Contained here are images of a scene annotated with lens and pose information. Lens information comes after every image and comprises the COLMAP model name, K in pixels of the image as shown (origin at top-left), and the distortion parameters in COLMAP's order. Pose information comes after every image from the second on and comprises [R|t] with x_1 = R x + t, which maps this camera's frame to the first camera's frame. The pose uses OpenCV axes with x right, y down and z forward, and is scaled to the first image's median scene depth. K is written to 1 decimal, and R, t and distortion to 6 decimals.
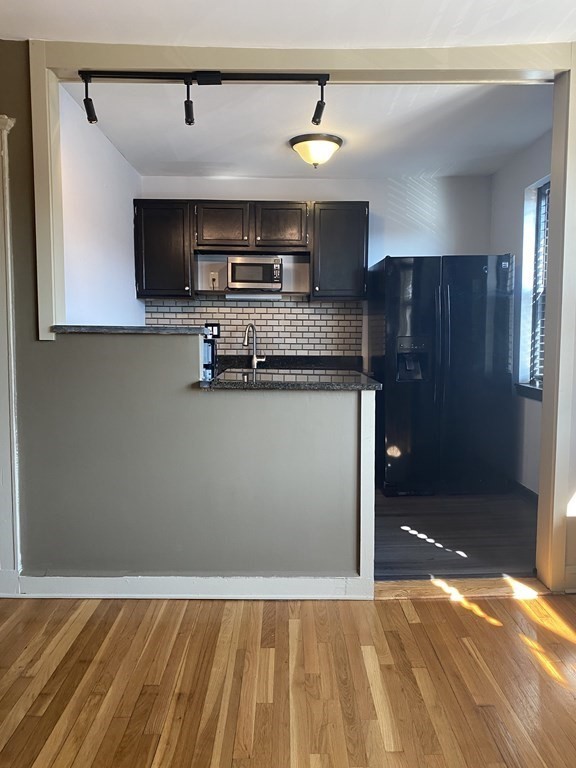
lens RADIAL K [[586.3, 0, 289.8], [0, 586.3, 381.0], [0, 0, 1]] dist [0.055046, -0.071946]
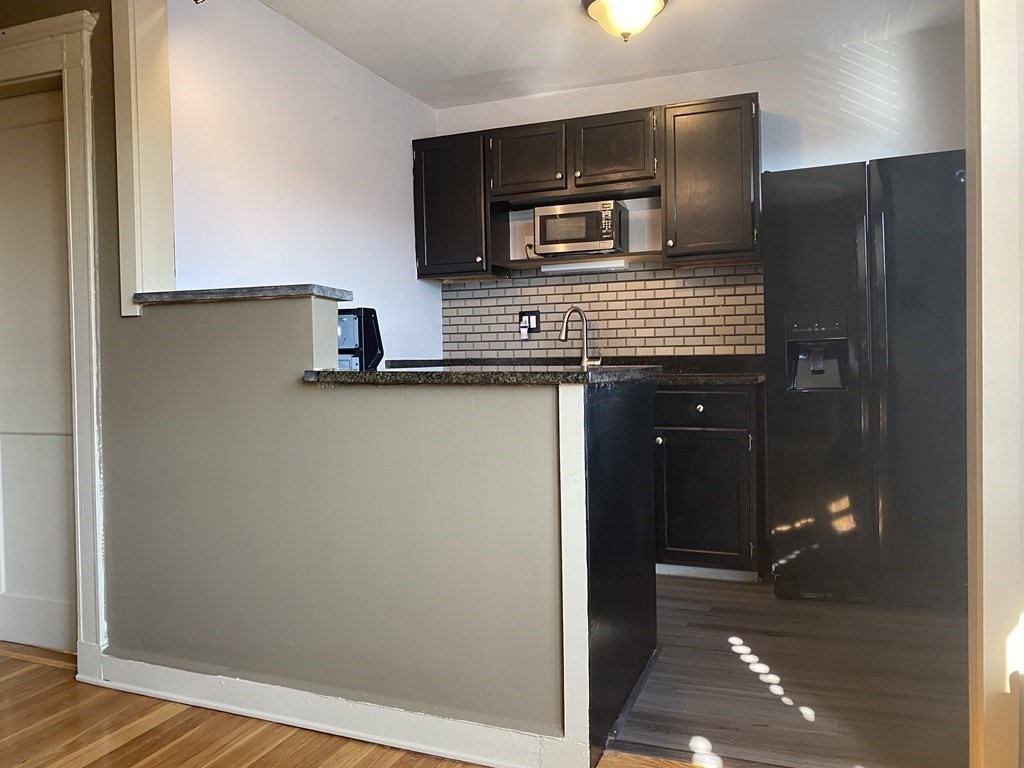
lens RADIAL K [[781.7, 0, 506.0], [0, 781.7, 375.9], [0, 0, 1]] dist [0.055046, -0.071946]
pose [[0.918905, -0.012132, -0.394292, 0.210895], [-0.010910, 0.998363, -0.056143, 0.028765], [0.394328, 0.055892, 0.917268, 0.186248]]
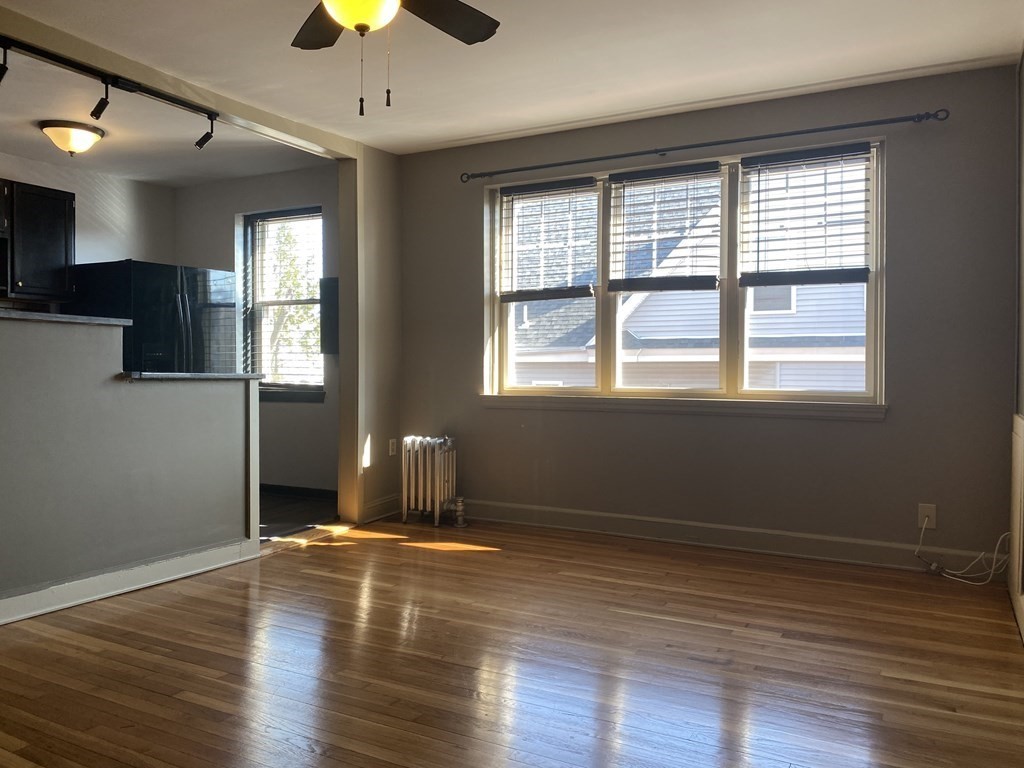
lens RADIAL K [[781.7, 0, 516.7], [0, 781.7, 376.5], [0, 0, 1]] dist [0.055046, -0.071946]
pose [[0.485032, -0.010918, 0.874429, -0.593346], [0.069066, 0.997277, -0.025858, 0.051005], [-0.871765, 0.072935, 0.484465, -0.148099]]
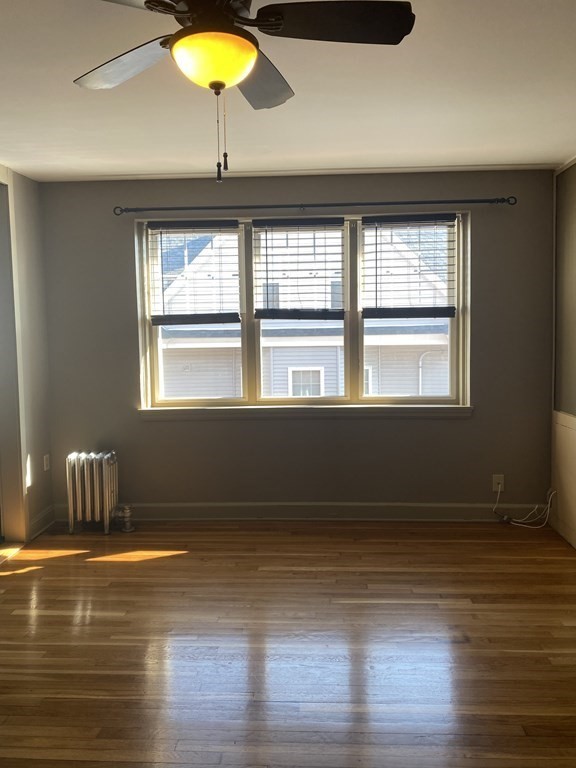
lens RADIAL K [[586.3, 0, 295.7], [0, 586.3, 381.8], [0, 0, 1]] dist [0.055046, -0.071946]
pose [[0.062957, -0.076953, 0.995045, -0.553415], [0.096488, 0.992822, 0.070676, -0.043226], [-0.993341, 0.091560, 0.069930, 0.127129]]
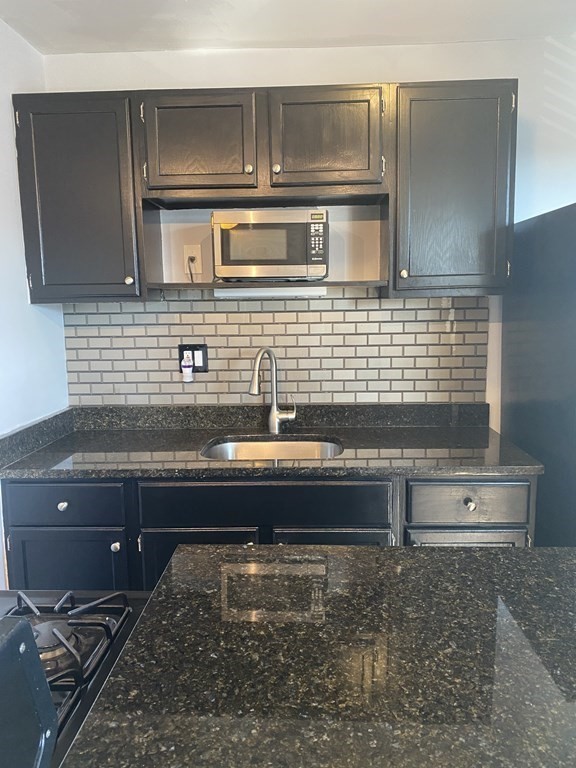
lens RADIAL K [[586.3, 0, 289.0], [0, 586.3, 372.7], [0, 0, 1]] dist [0.055046, -0.071946]
pose [[0.998455, -0.016786, -0.052972, -0.021302], [0.018905, 0.999030, 0.039767, -0.099240], [0.052253, -0.040707, 0.997804, 0.525228]]
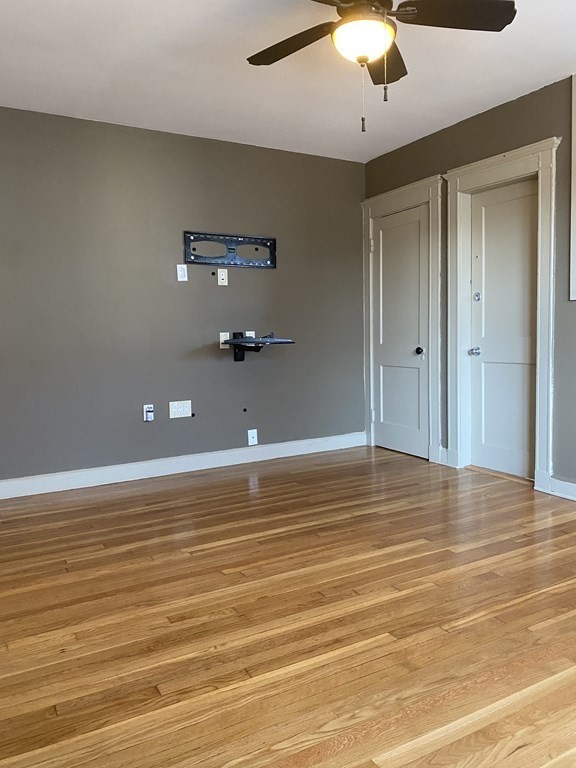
lens RADIAL K [[586.3, 0, 287.3], [0, 586.3, 378.0], [0, 0, 1]] dist [0.055046, -0.071946]
pose [[0.482831, 0.052006, -0.874168, 0.250515], [-0.043590, 0.998425, 0.035322, 0.048385], [0.874628, 0.021051, 0.484338, -0.108158]]
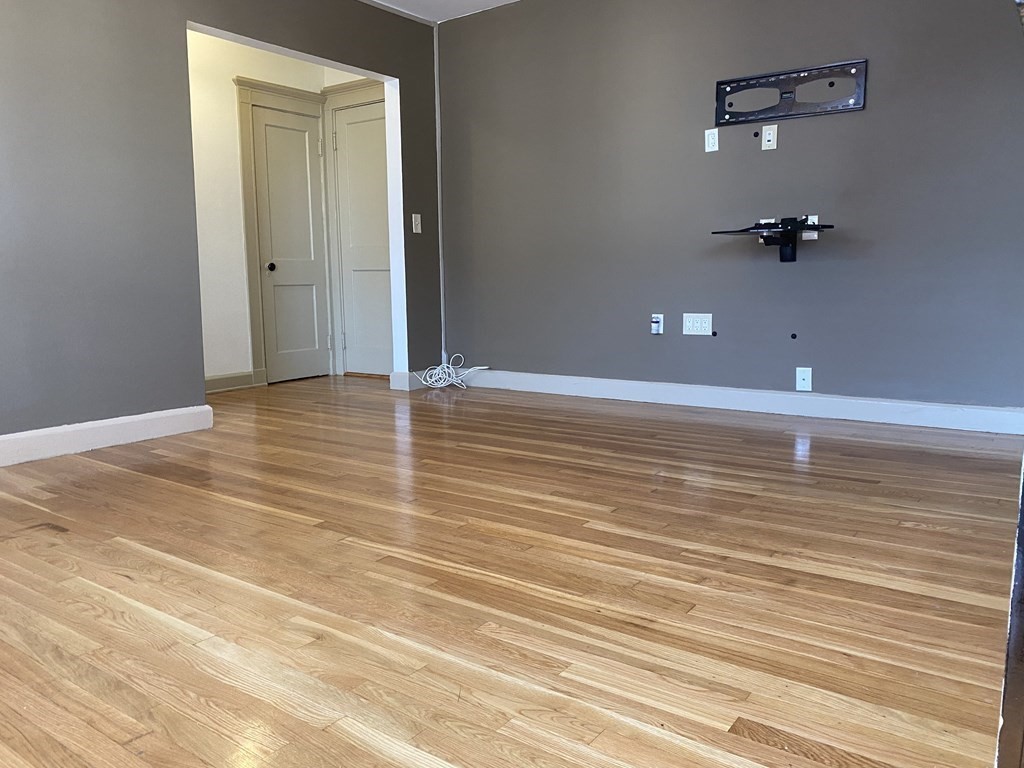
lens RADIAL K [[781.7, 0, 518.6], [0, 781.7, 380.0], [0, 0, 1]] dist [0.055046, -0.071946]
pose [[-0.592472, 0.104182, -0.798826, 0.254834], [-0.056540, 0.983780, 0.170237, 0.055378], [0.803604, 0.146026, -0.576972, 0.597419]]
